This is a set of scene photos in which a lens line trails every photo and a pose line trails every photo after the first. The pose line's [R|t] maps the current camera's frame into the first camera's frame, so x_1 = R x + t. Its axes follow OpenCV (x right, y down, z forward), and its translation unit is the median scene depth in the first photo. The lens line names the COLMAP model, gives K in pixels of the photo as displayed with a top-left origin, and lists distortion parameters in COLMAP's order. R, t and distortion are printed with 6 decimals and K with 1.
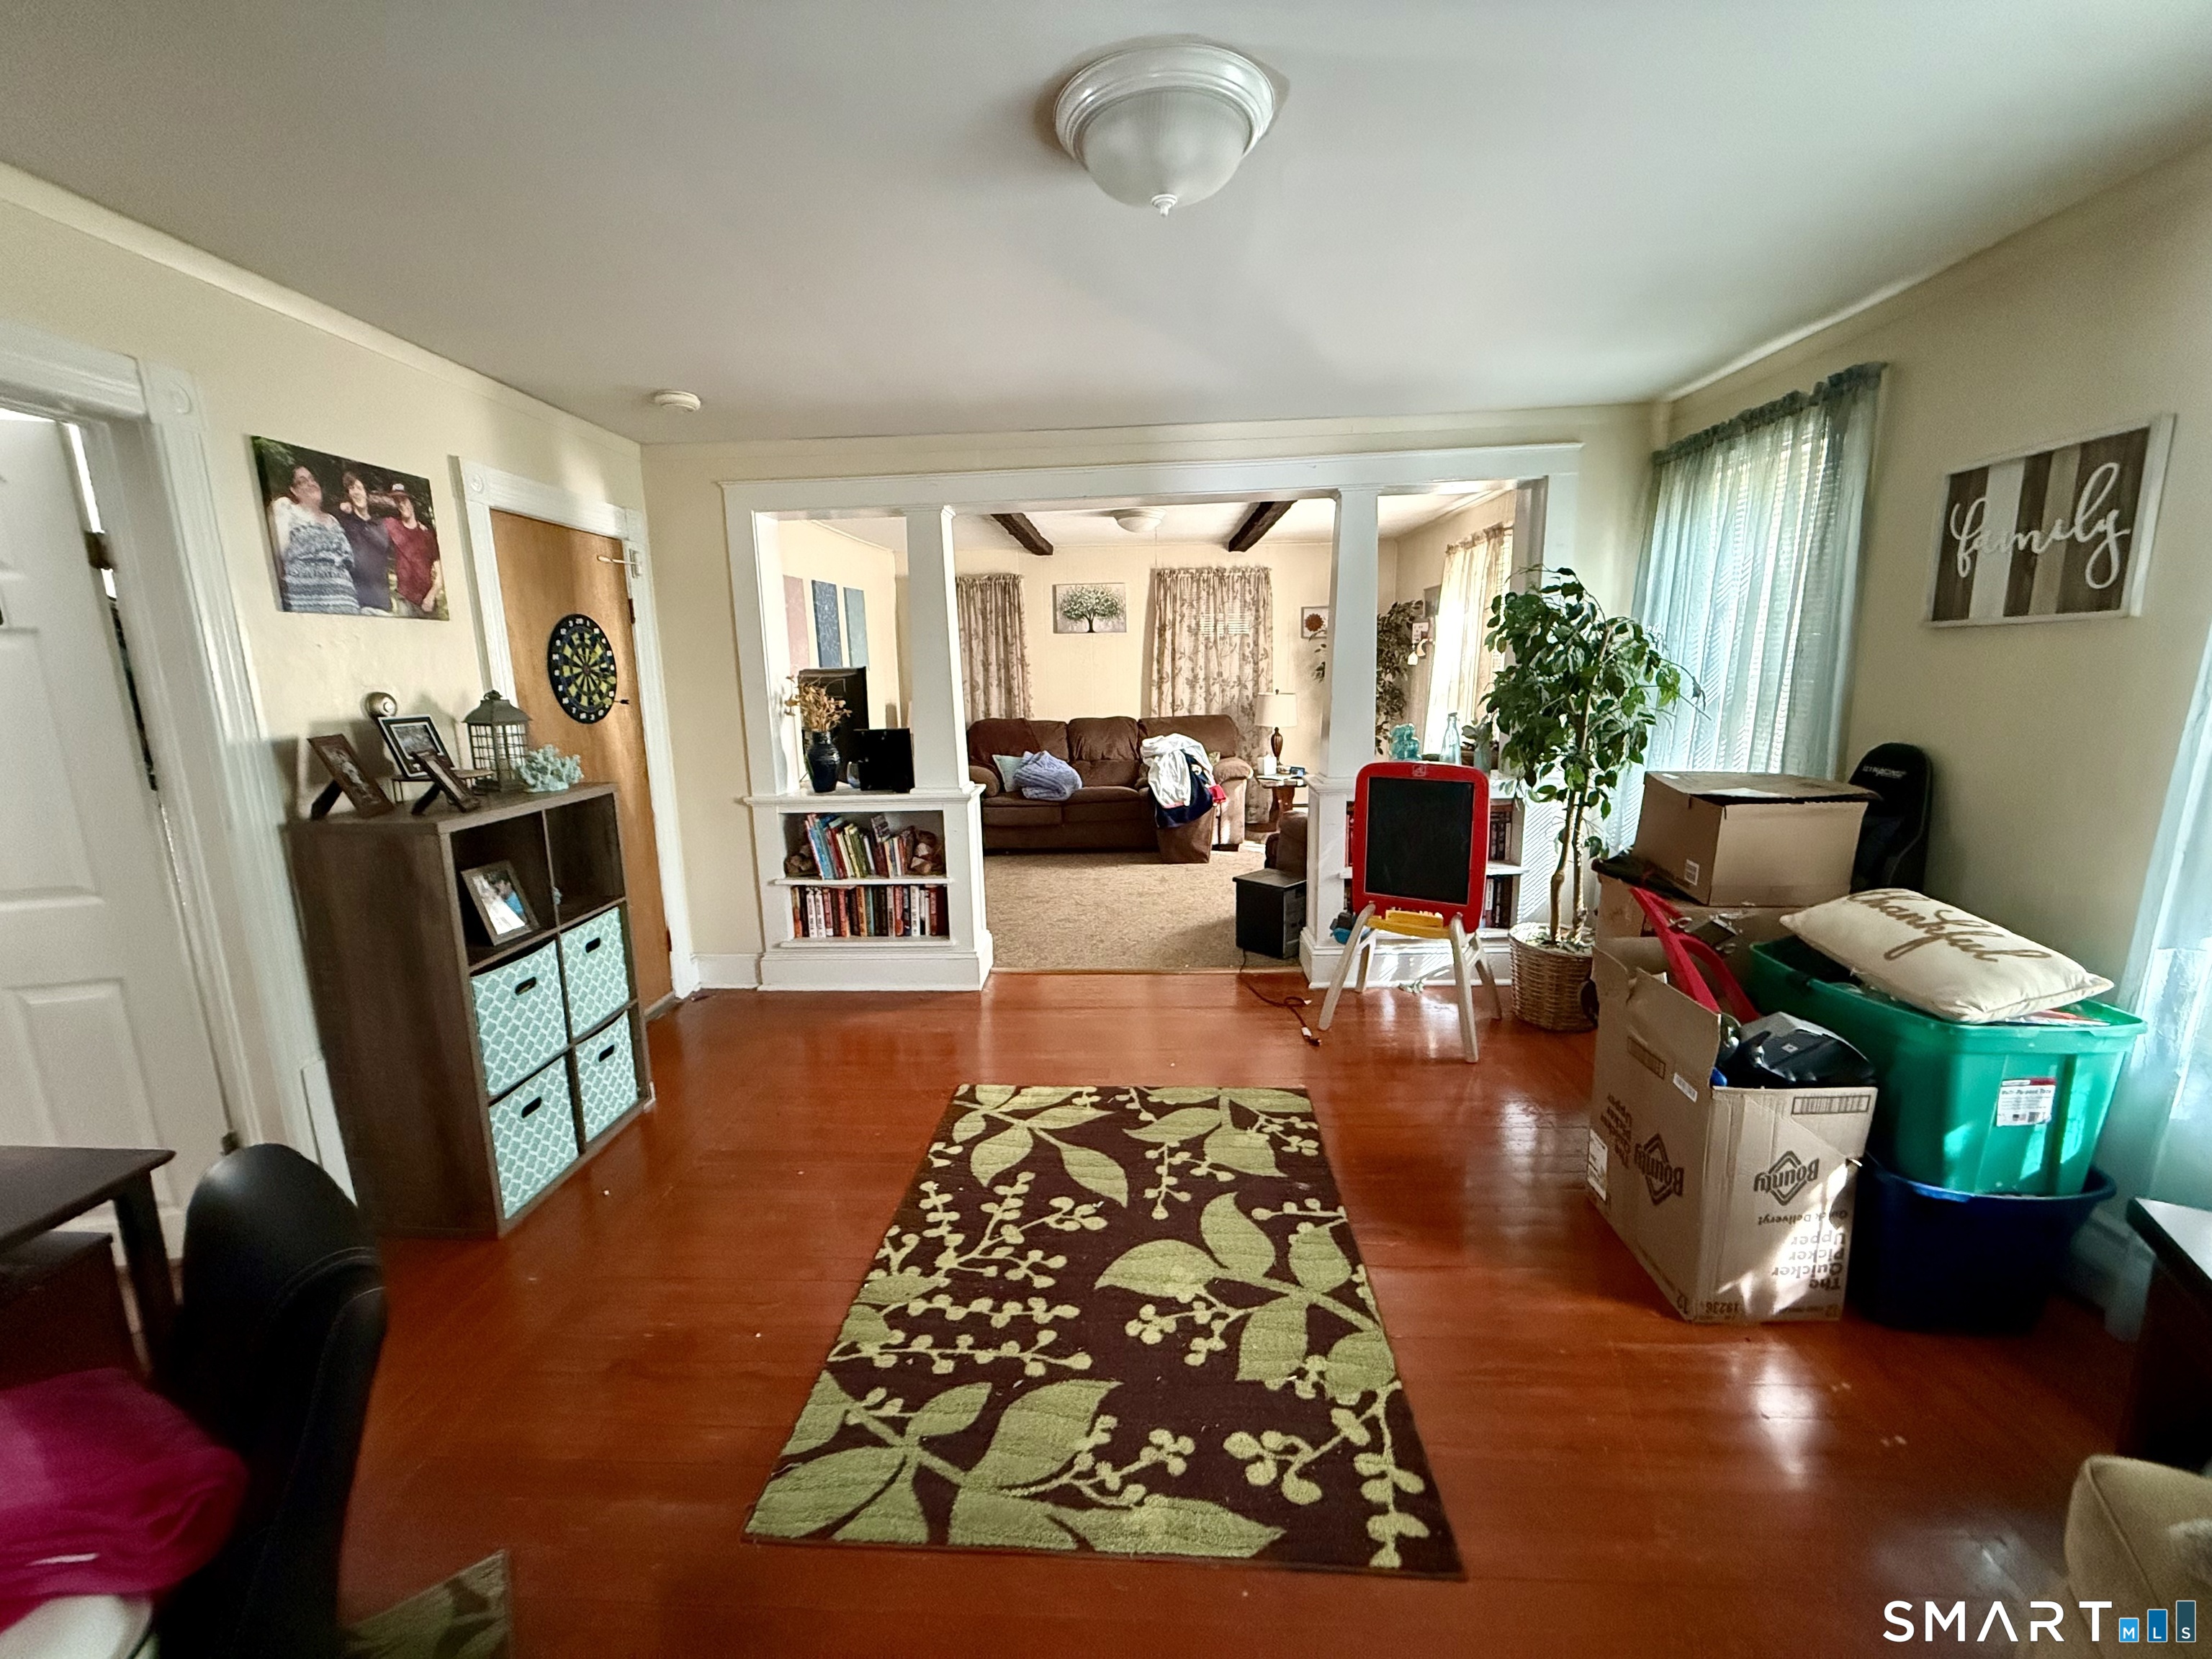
lens RADIAL K [[885.3, 0, 1106.0], [0, 885.3, 829.5], [0, 0, 1]] dist [0.002254, -0.000033]
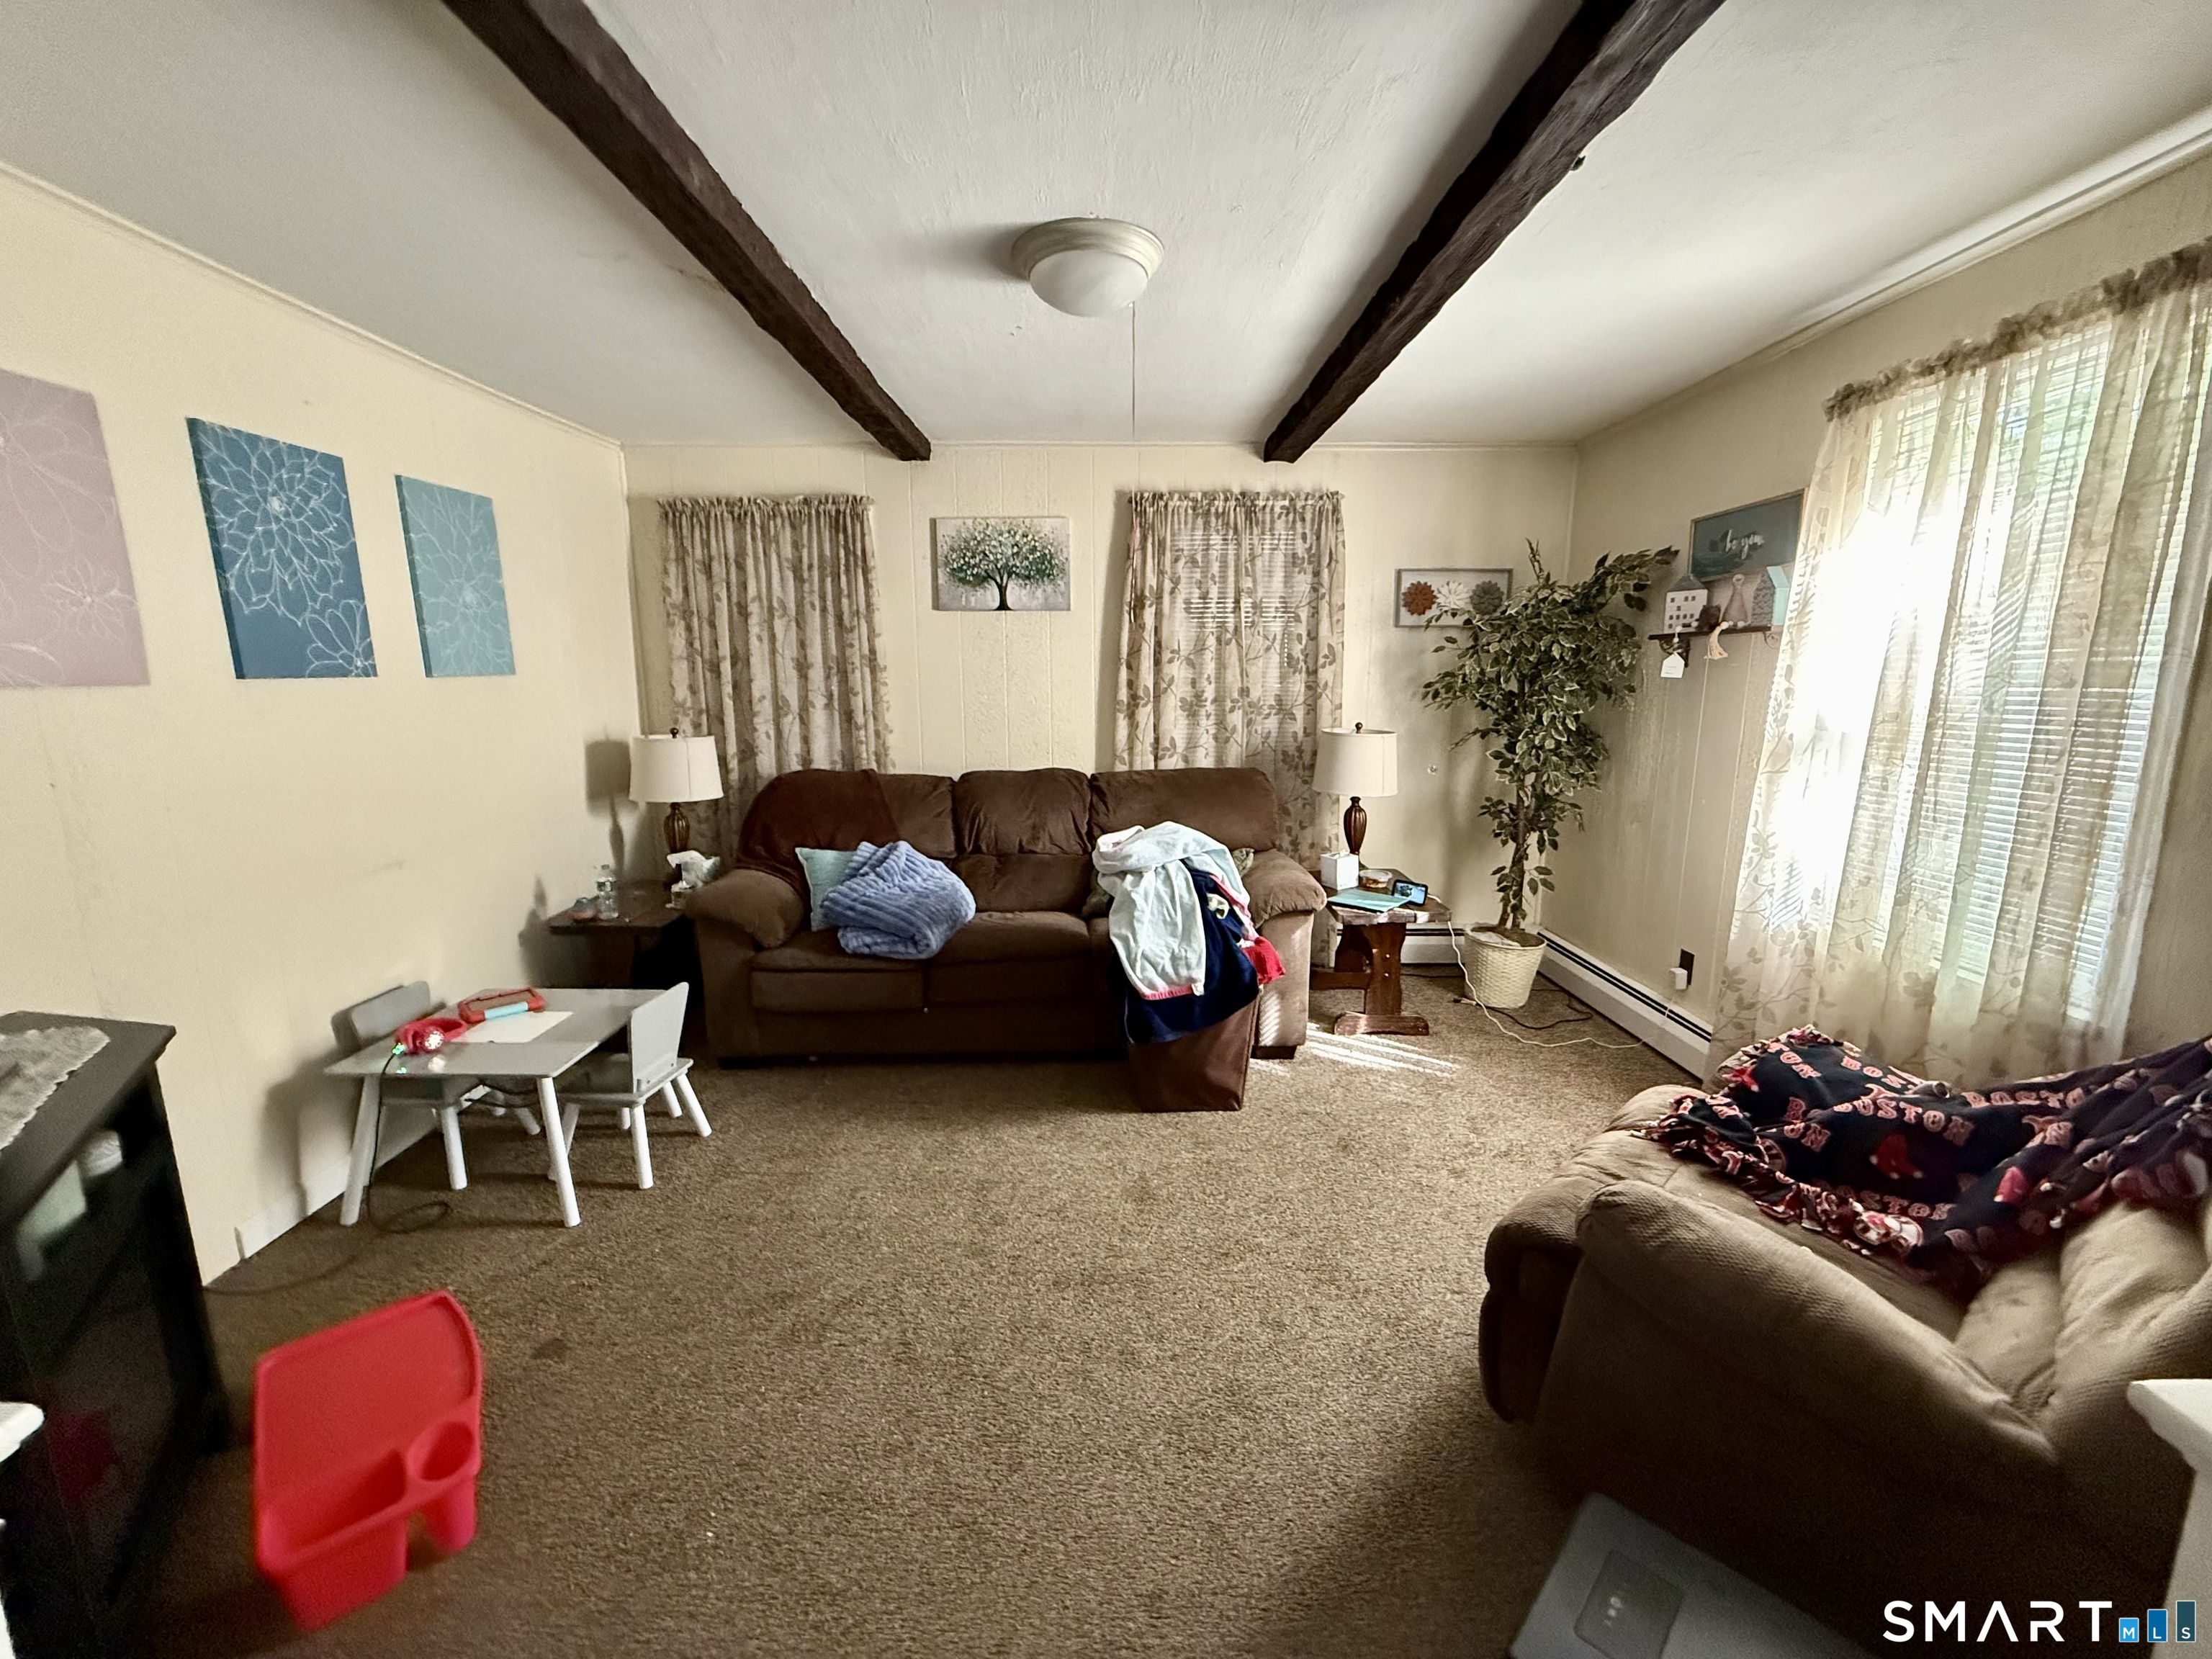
lens RADIAL K [[885.3, 0, 1106.0], [0, 885.3, 829.5], [0, 0, 1]] dist [0.002254, -0.000033]
pose [[0.998918, 0.008250, 0.045764, 0.021703], [-0.007499, 0.999835, -0.016545, -0.083455], [-0.045893, 0.016184, 0.998815, 0.475191]]
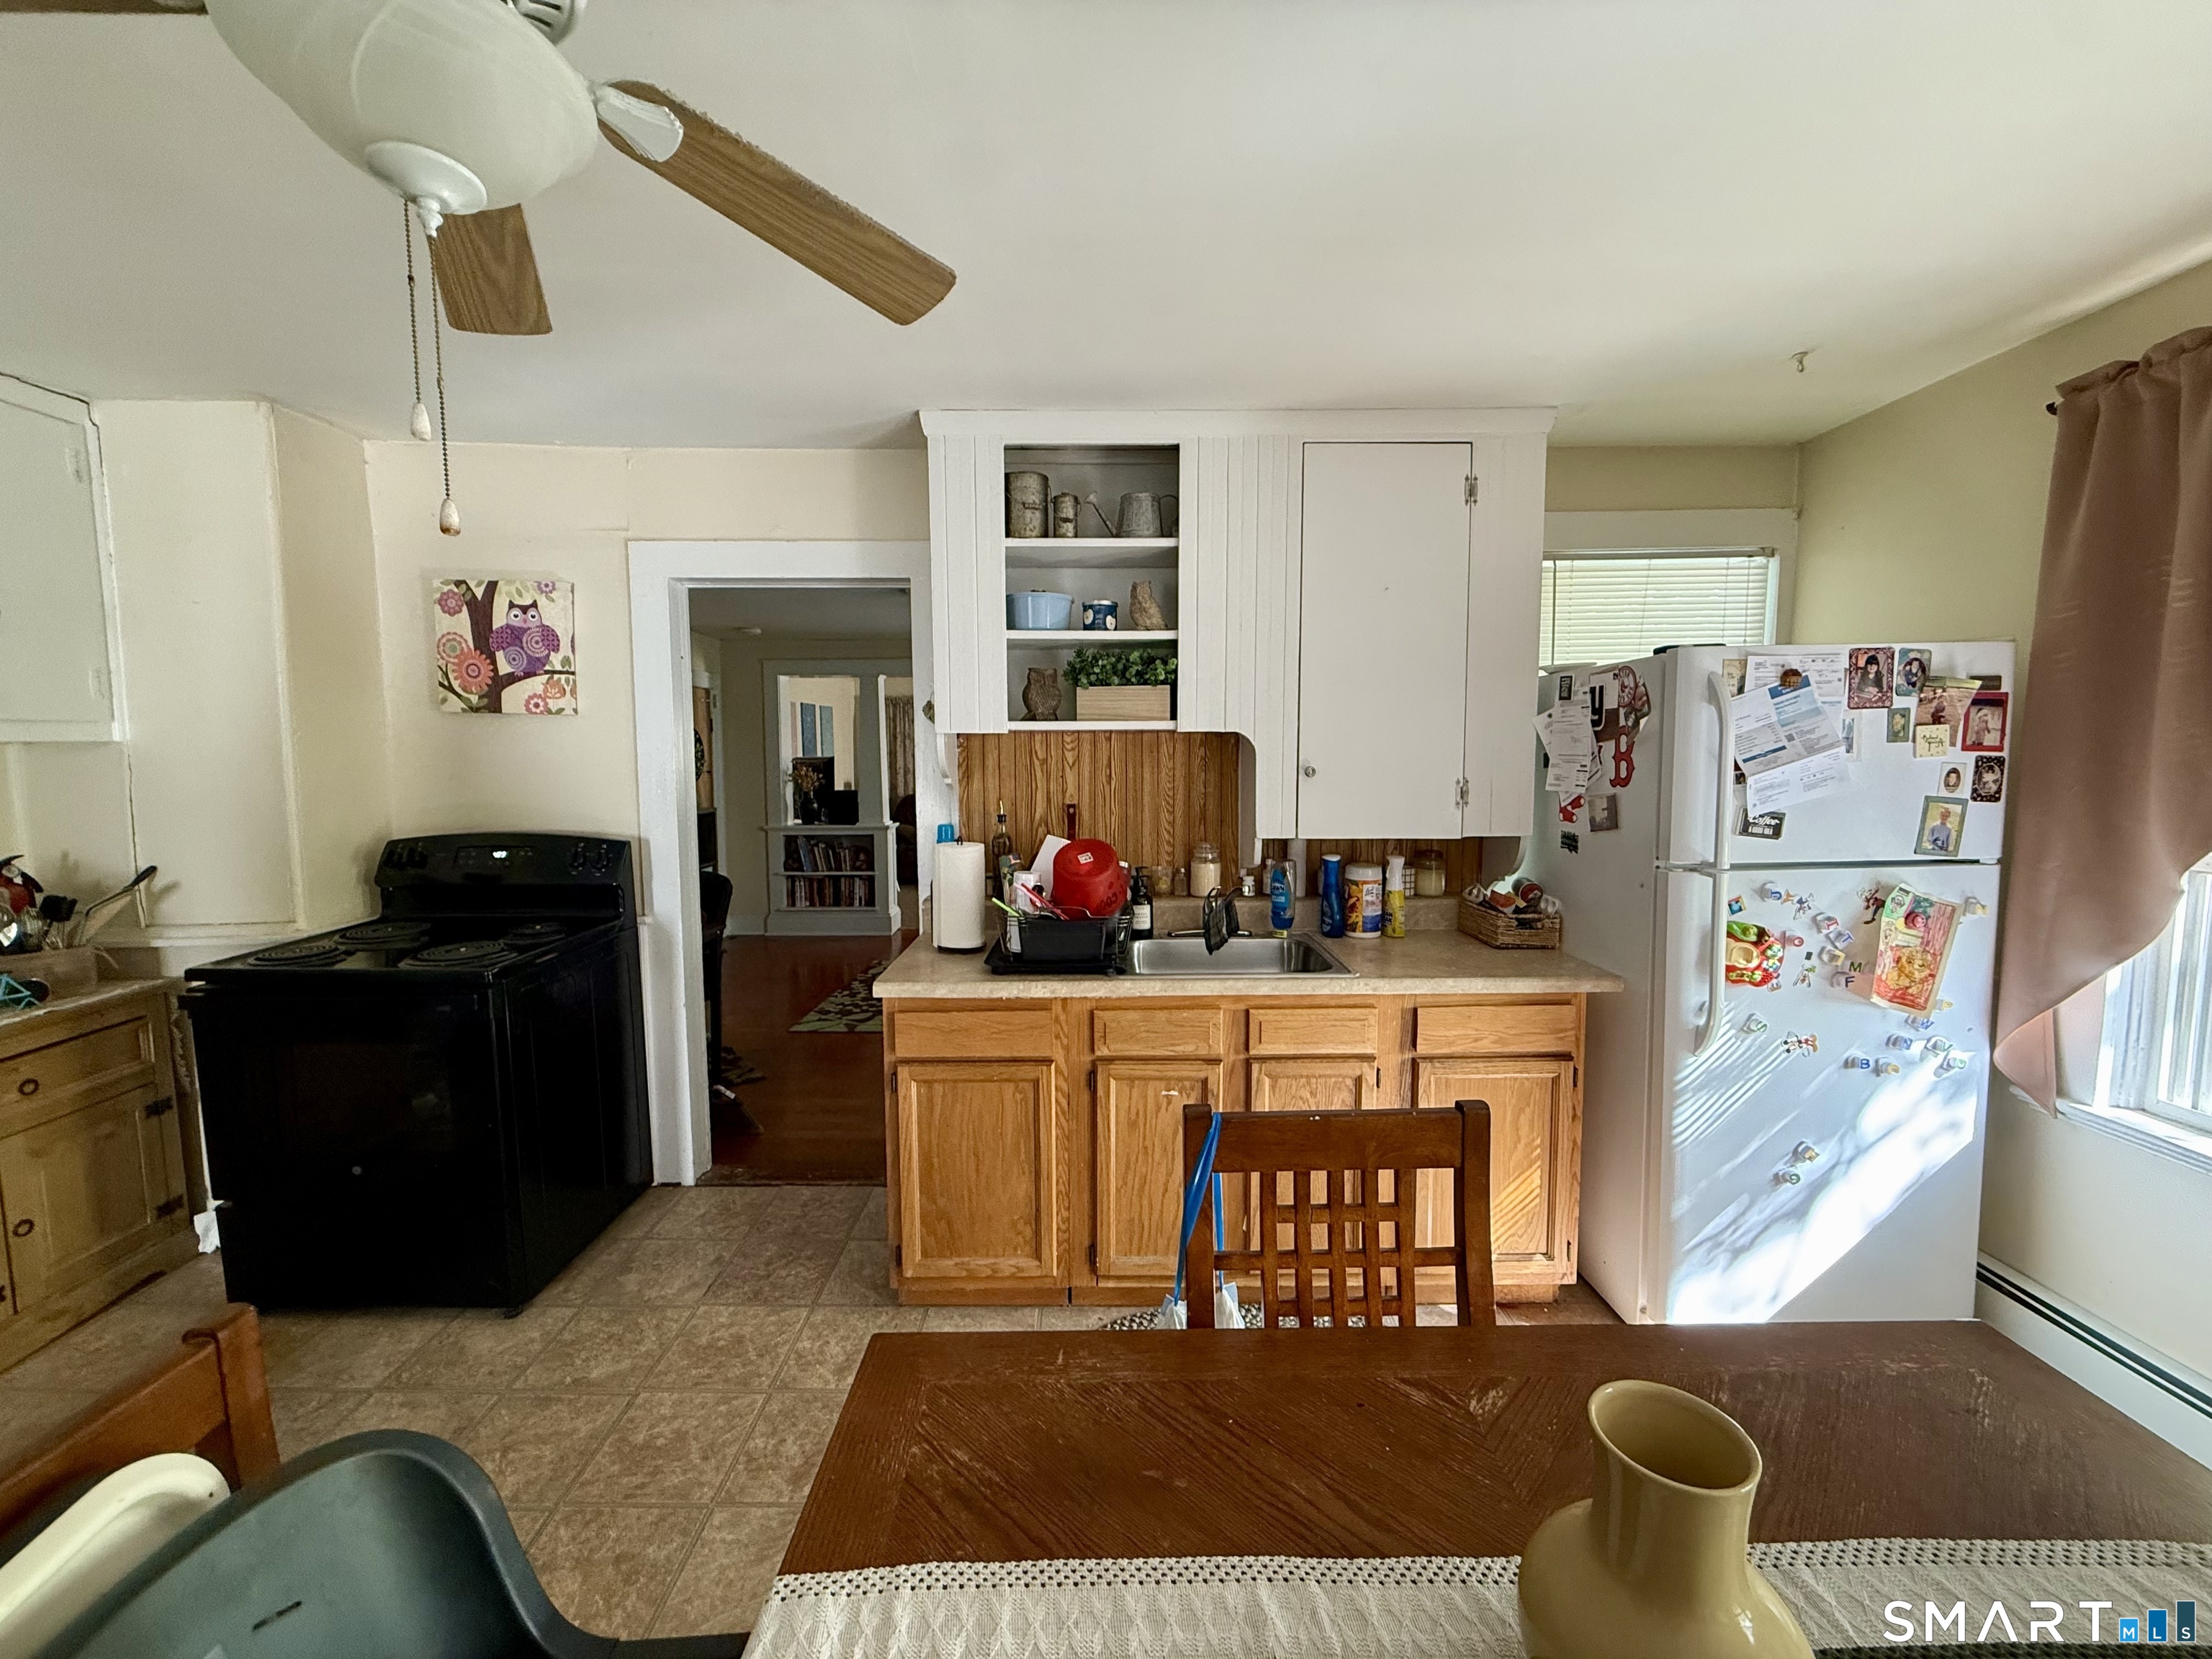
lens RADIAL K [[885.3, 0, 1106.0], [0, 885.3, 829.5], [0, 0, 1]] dist [0.002254, -0.000033]
pose [[0.998772, 0.014504, 0.047369, 0.203425], [-0.009525, 0.994563, -0.103704, 0.149708], [-0.048615, 0.103125, 0.993480, -0.822614]]
